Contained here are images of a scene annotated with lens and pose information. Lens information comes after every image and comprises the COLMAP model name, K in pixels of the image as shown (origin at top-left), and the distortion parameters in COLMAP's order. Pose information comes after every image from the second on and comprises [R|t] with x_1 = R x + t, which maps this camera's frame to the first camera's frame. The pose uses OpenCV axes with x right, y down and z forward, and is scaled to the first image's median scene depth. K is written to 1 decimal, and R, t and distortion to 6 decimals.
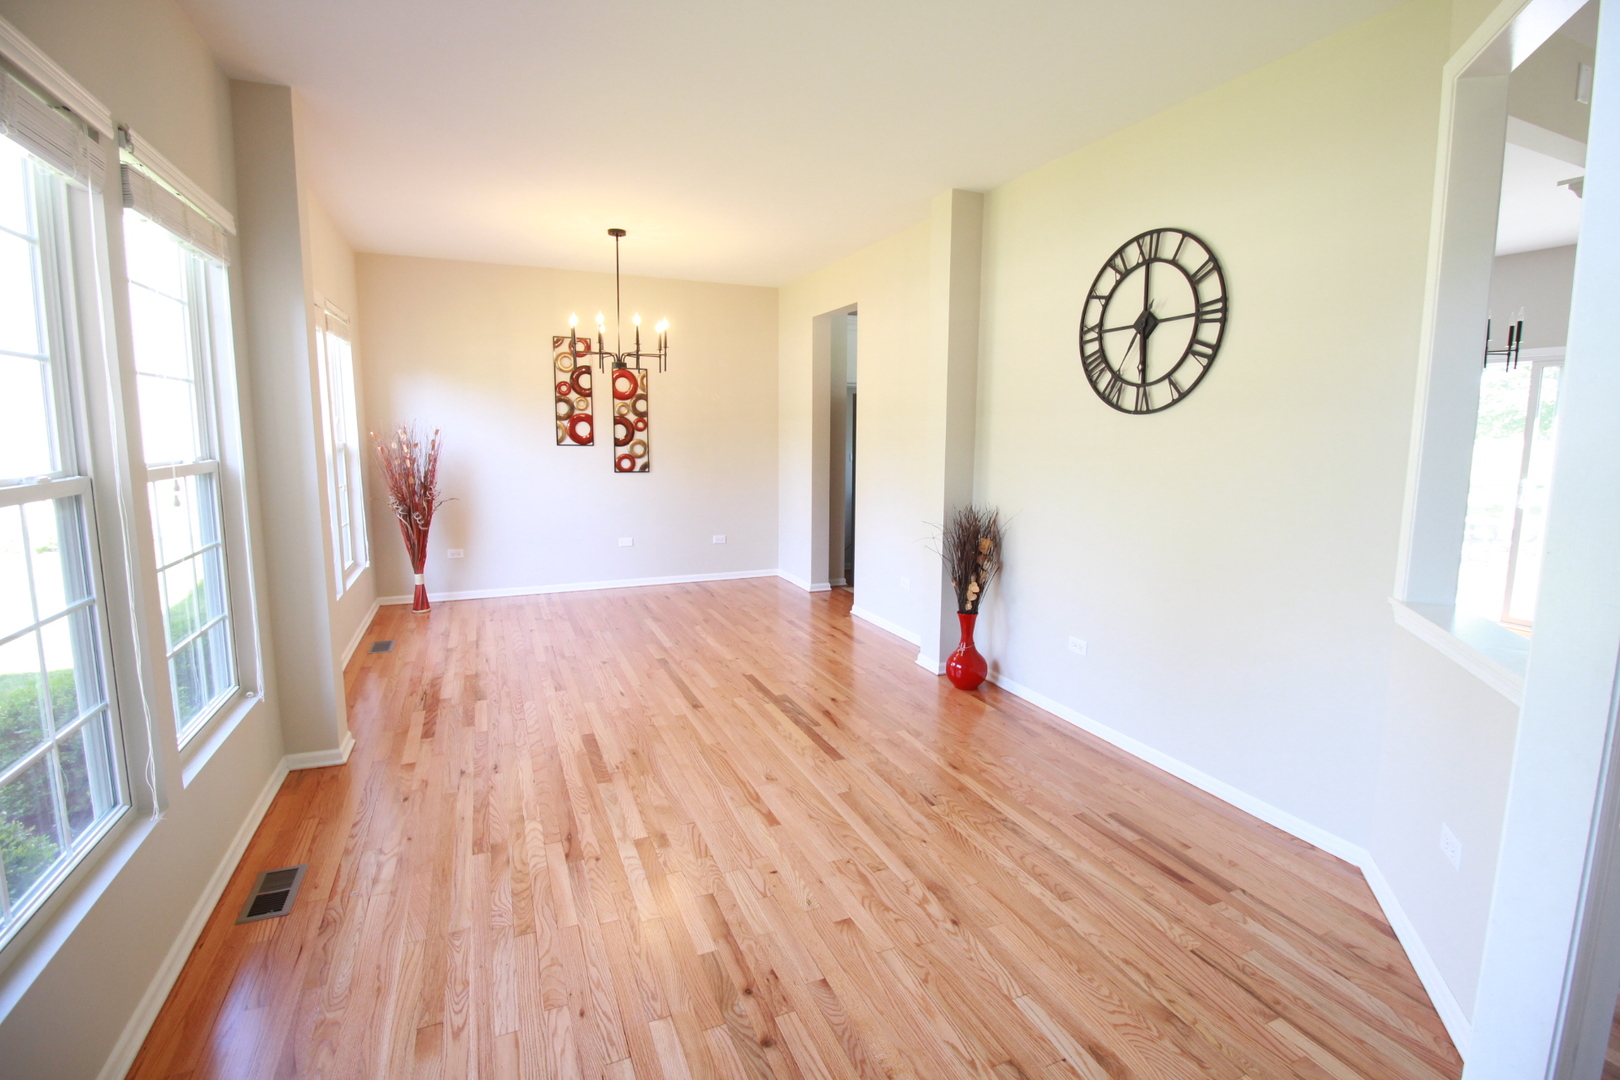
lens RADIAL K [[750.6, 0, 809.0], [0, 750.6, 528.1], [0, 0, 1]] dist [-0.004515, -0.000874]
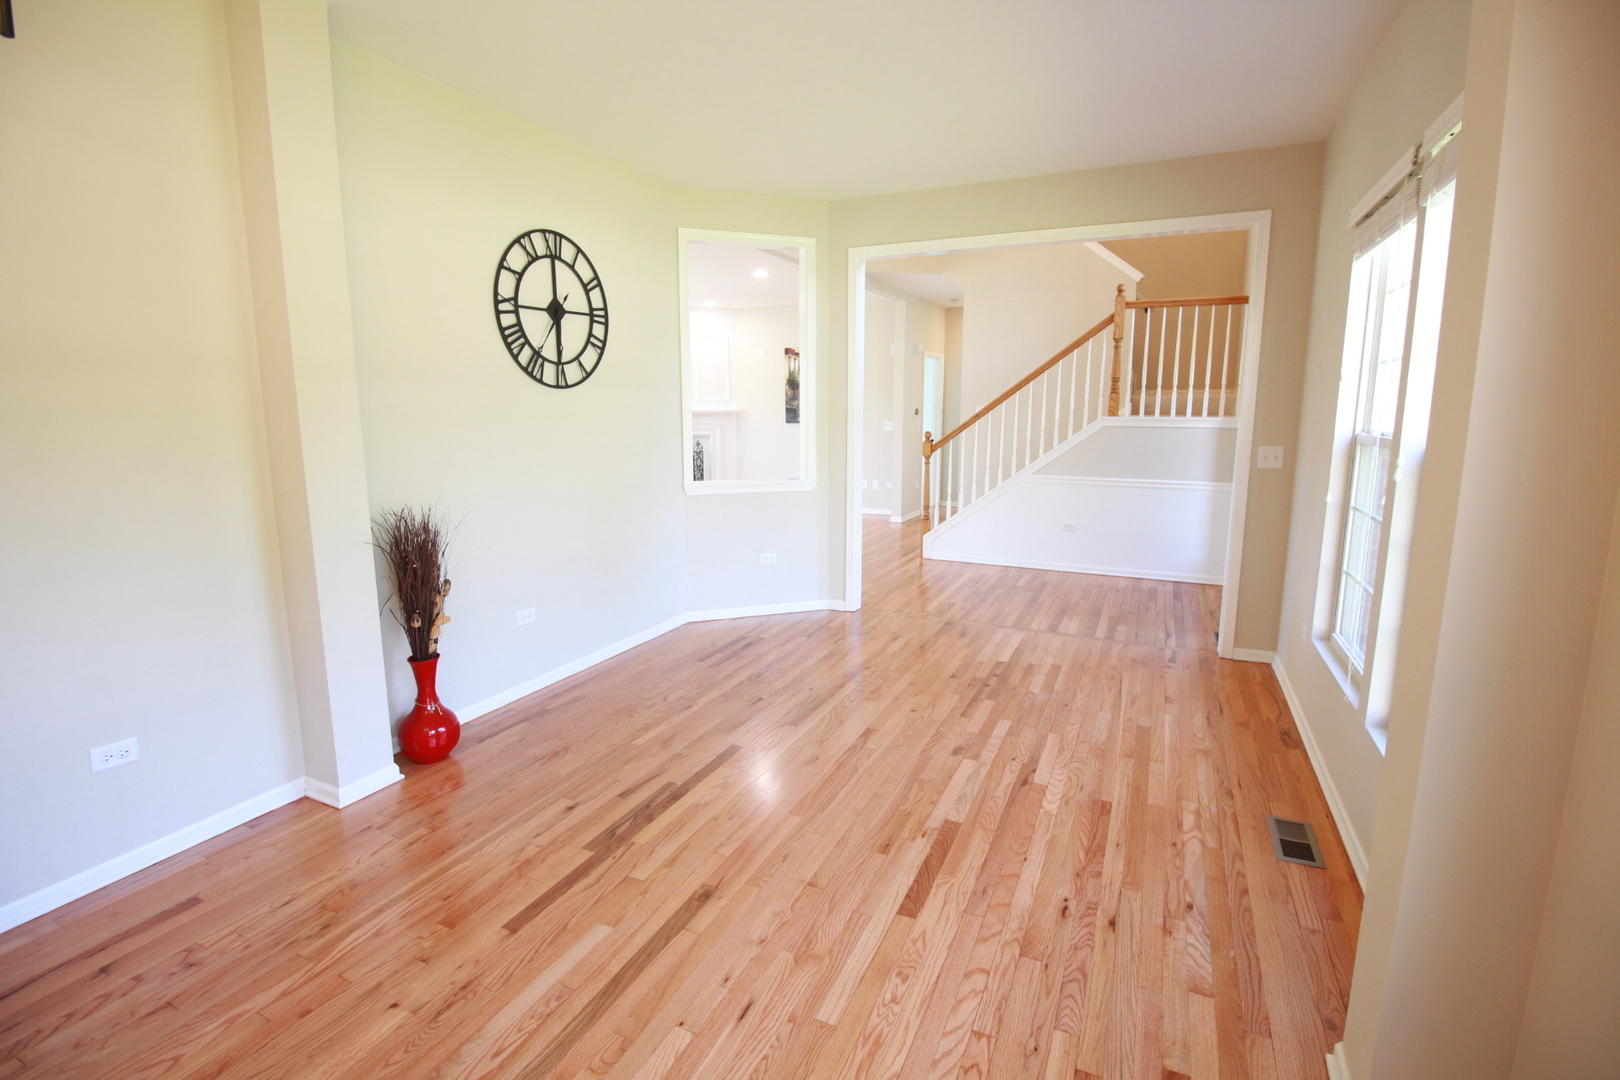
lens RADIAL K [[750.6, 0, 812.6], [0, 750.6, 533.0], [0, 0, 1]] dist [-0.004515, -0.000874]
pose [[-0.663941, -0.131494, 0.736133, -0.676832], [0.097347, 0.960842, 0.259435, -0.190499], [-0.741421, 0.243910, -0.625142, 1.418190]]
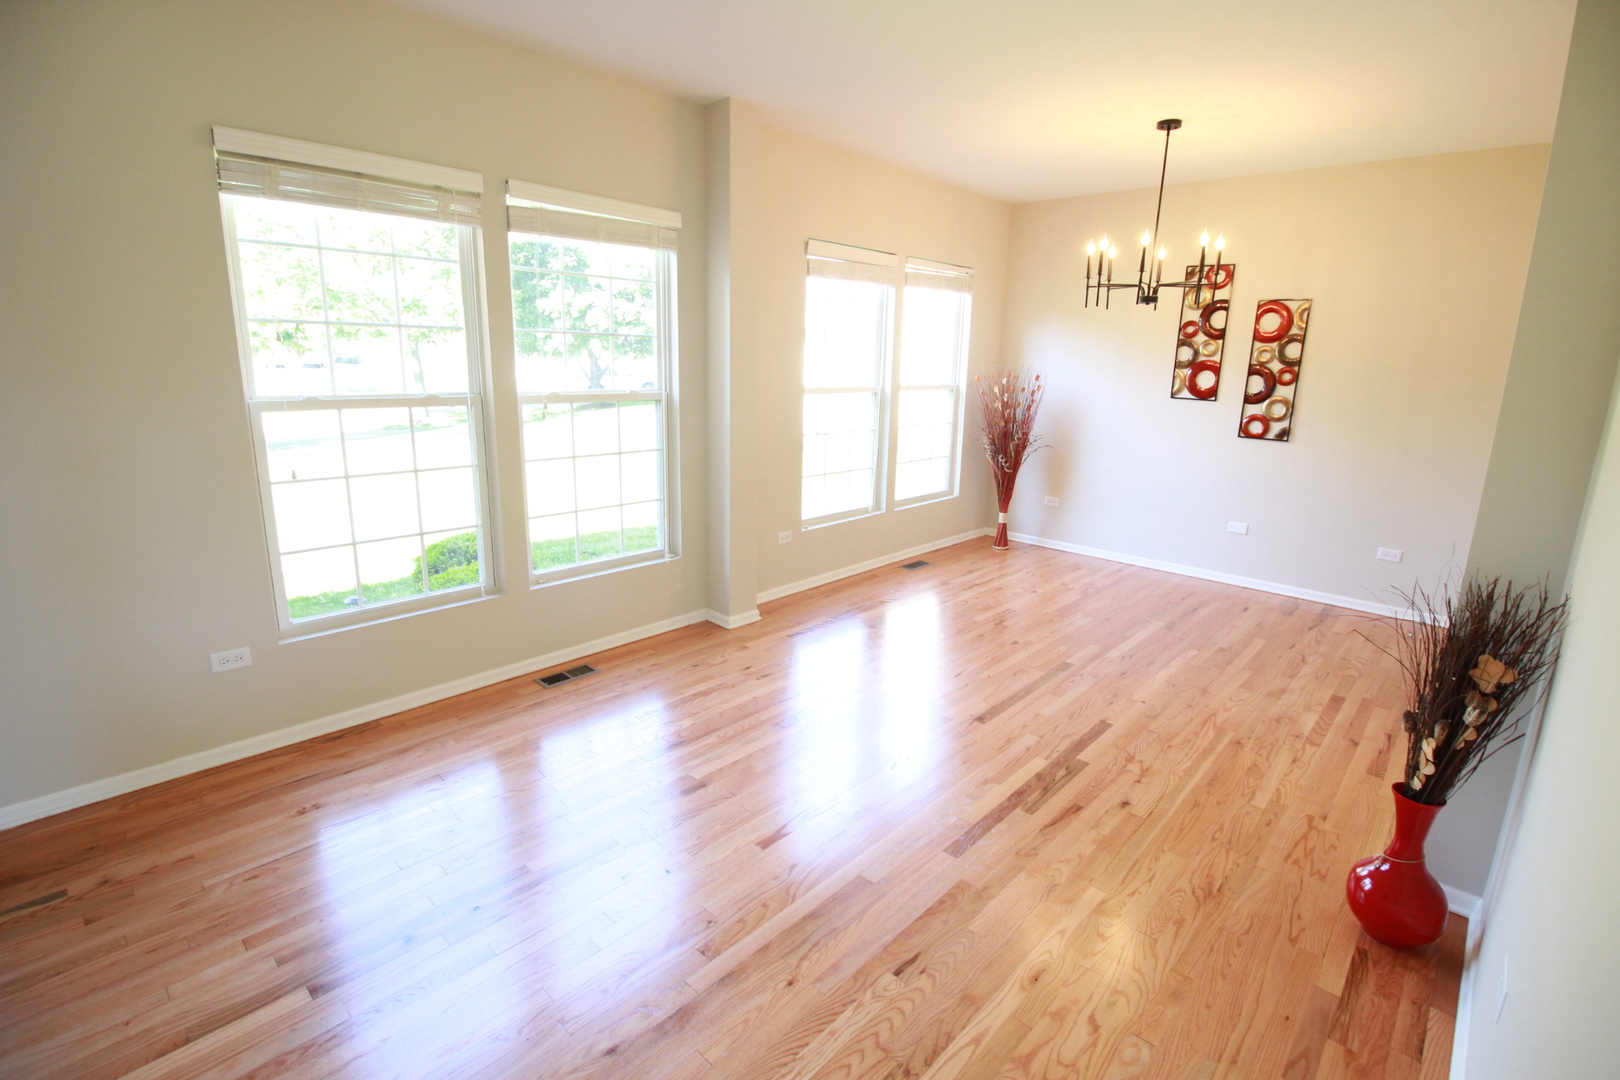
lens RADIAL K [[750.6, 0, 813.8], [0, 750.6, 525.4], [0, 0, 1]] dist [-0.004515, -0.000874]
pose [[0.400560, 0.208594, -0.892211, 0.544809], [-0.144615, 0.975930, 0.163242, -0.093626], [0.904786, 0.063639, 0.421084, 0.540859]]
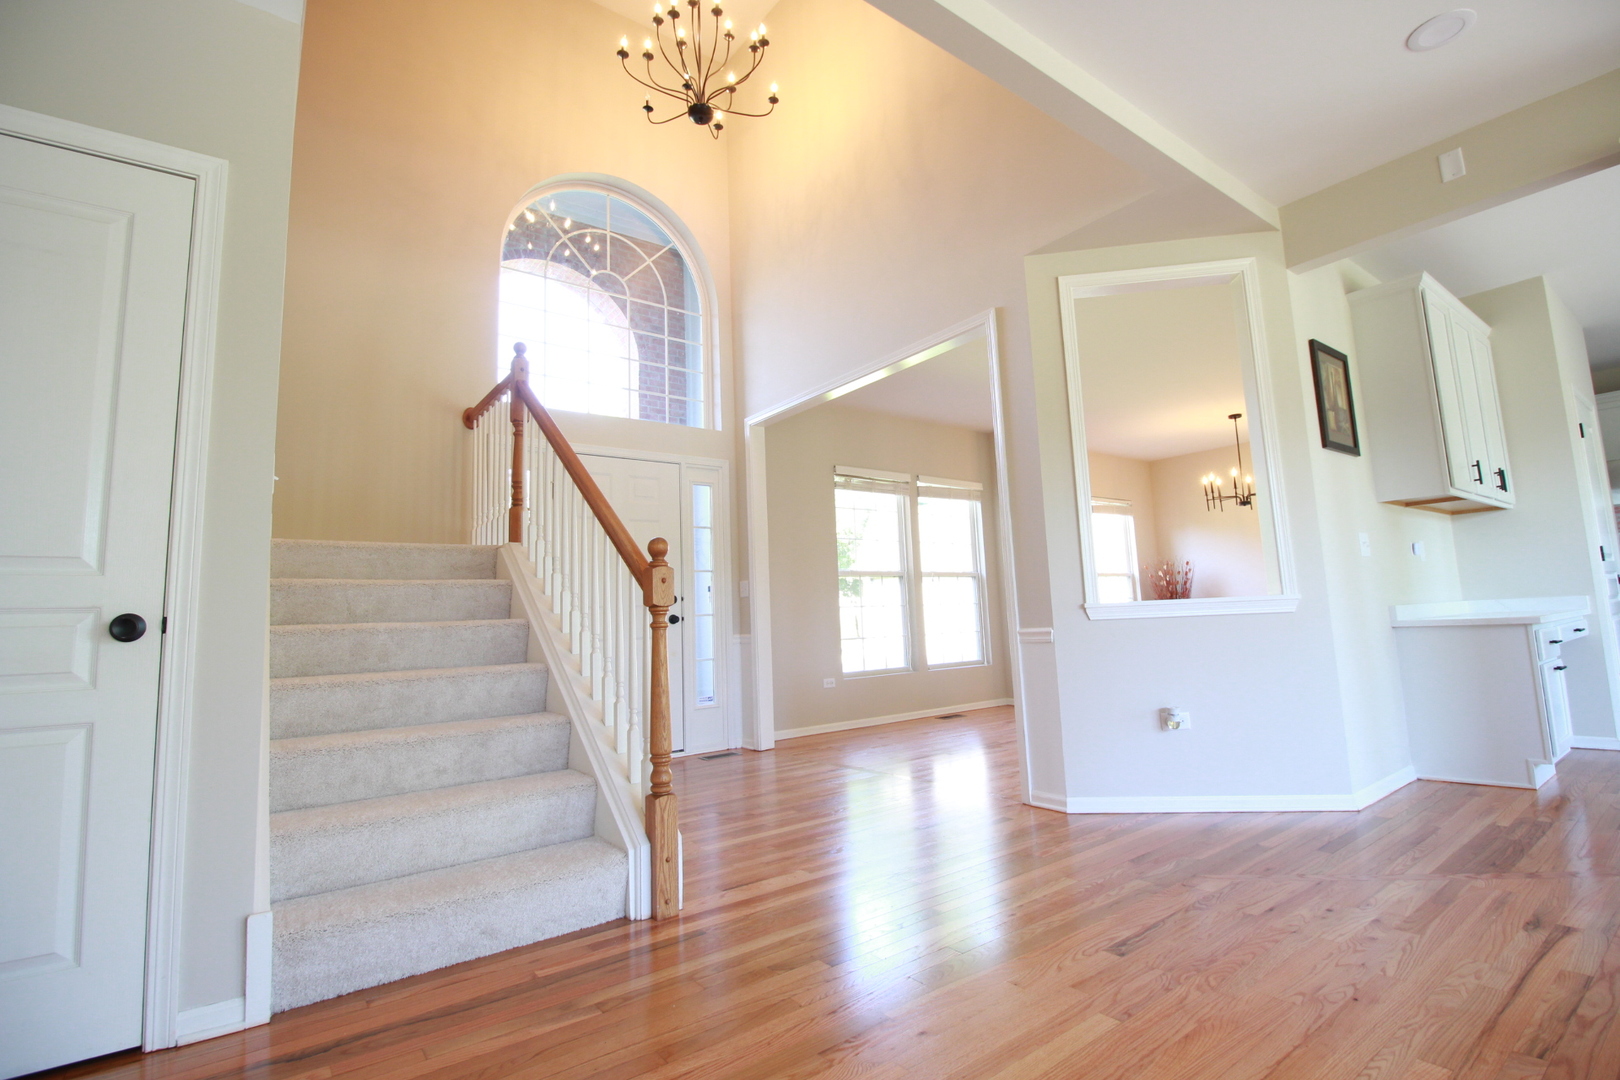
lens RADIAL K [[750.6, 0, 807.0], [0, 750.6, 523.6], [0, 0, 1]] dist [-0.004515, -0.000874]
pose [[0.228727, -0.137608, -0.963716, 1.388125], [-0.089372, 0.982810, -0.161546, 0.188151], [0.969379, 0.123079, 0.212497, -0.158472]]
